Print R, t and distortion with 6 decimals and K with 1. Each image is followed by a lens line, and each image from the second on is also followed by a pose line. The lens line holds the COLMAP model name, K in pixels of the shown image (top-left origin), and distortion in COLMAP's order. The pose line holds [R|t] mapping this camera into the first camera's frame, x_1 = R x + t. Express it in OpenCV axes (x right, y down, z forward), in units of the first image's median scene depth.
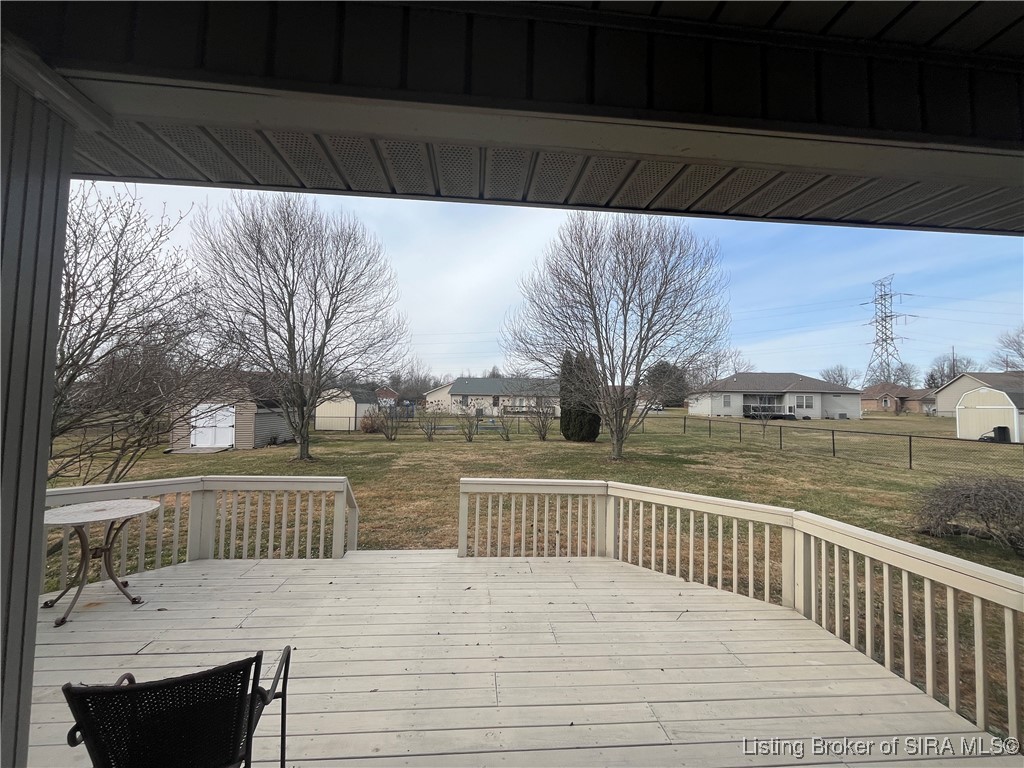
lens RADIAL K [[415.4, 0, 509.0], [0, 415.4, 383.9], [0, 0, 1]] dist [-0.000981, 0.000181]
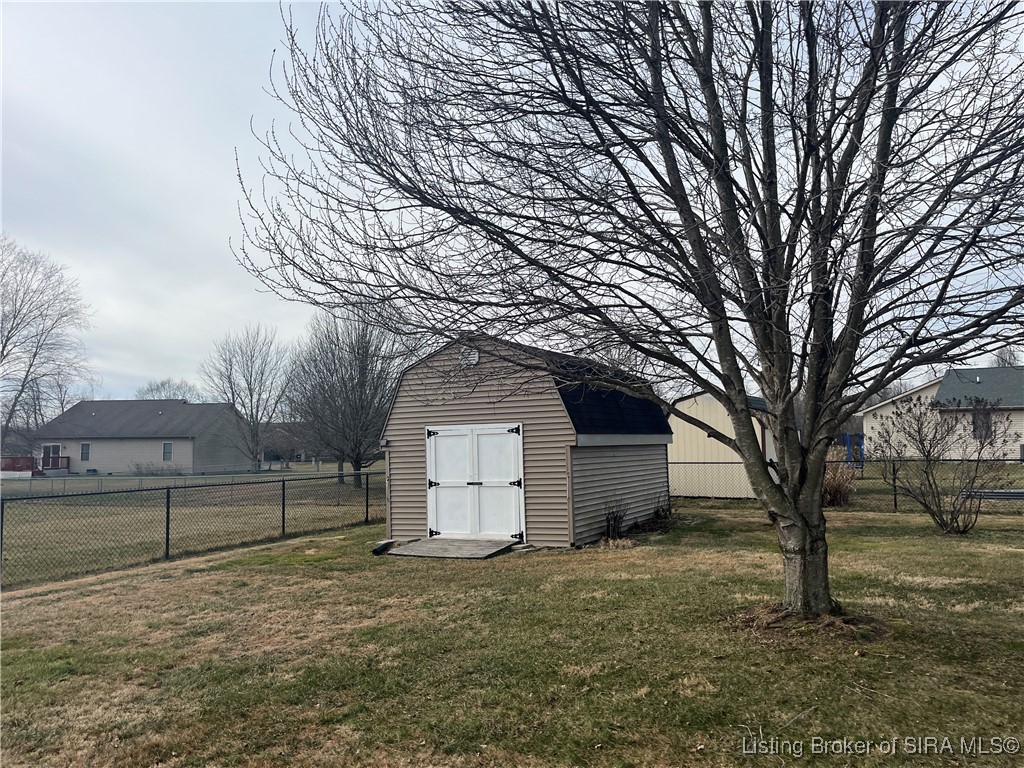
lens RADIAL K [[795.0, 0, 511.7], [0, 795.0, 383.4], [0, 0, 1]] dist [0.005155, -0.000178]
pose [[0.856066, -0.064284, -0.512854, -0.304482], [0.047332, 0.997817, -0.046064, 0.045644], [0.514695, 0.015160, 0.857239, 0.393185]]
